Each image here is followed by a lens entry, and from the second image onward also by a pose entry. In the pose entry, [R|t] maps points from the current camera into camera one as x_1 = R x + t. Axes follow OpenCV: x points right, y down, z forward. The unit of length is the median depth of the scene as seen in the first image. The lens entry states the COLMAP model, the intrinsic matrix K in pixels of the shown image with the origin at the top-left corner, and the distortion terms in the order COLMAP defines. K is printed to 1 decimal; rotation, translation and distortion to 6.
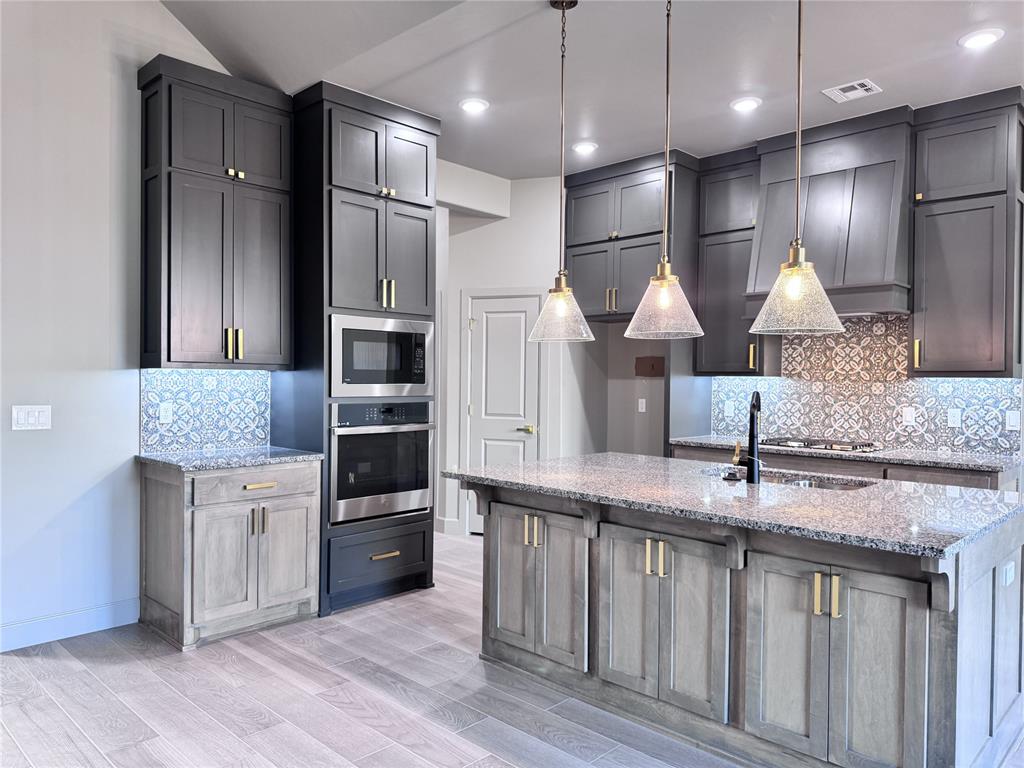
lens RADIAL K [[725.1, 0, 512.0], [0, 725.1, 384.0], [0, 0, 1]] dist [0.092772, -0.128481]
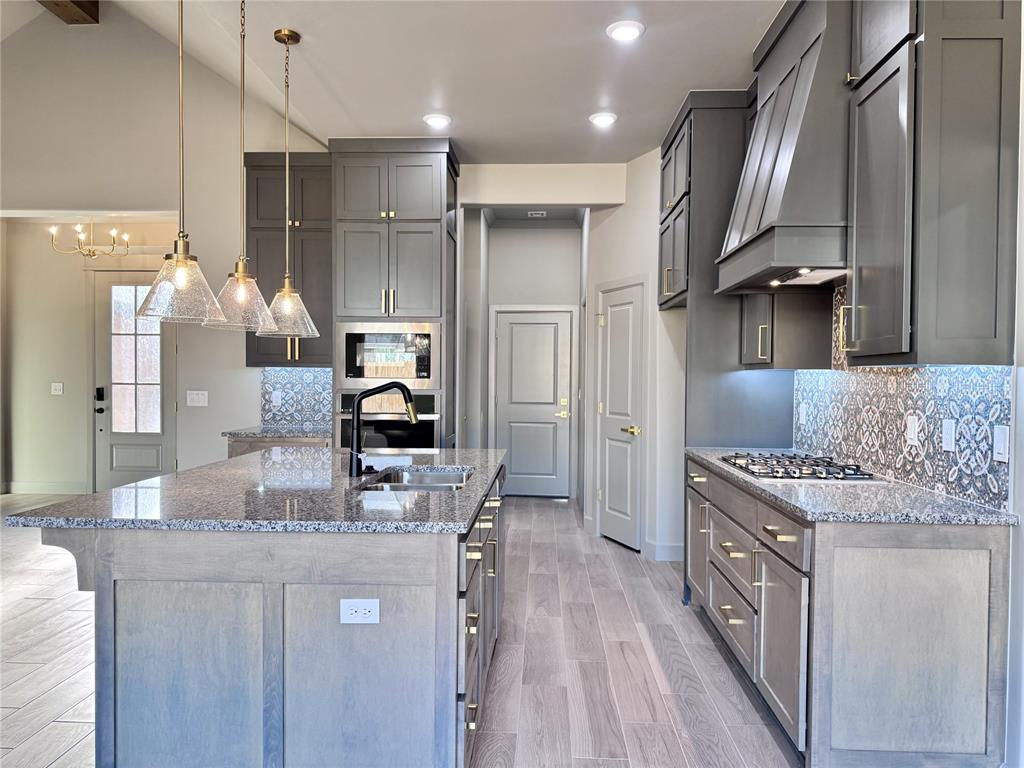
lens RADIAL K [[724.2, 0, 512.0], [0, 724.2, 388.9], [0, 0, 1]] dist [0.068366, -0.094073]
pose [[0.661566, 0.008639, -0.749837, 0.850113], [-0.008062, 0.999958, 0.004407, 0.010349], [0.749844, 0.003129, 0.661608, 0.380925]]
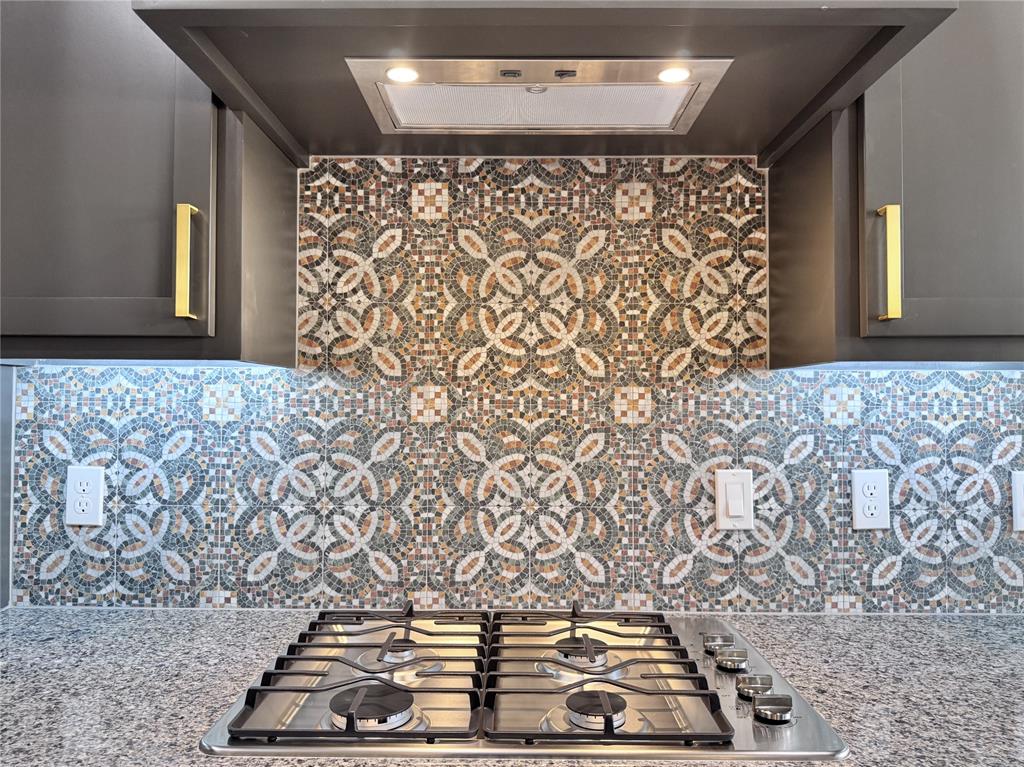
lens RADIAL K [[725.1, 0, 512.0], [0, 725.1, 383.5], [0, 0, 1]] dist [0.092772, -0.128481]
pose [[0.723975, 0.002847, 0.689820, 0.297364], [0.009862, 0.999847, -0.014477, 0.001084], [-0.689755, 0.017284, 0.723836, 0.929959]]
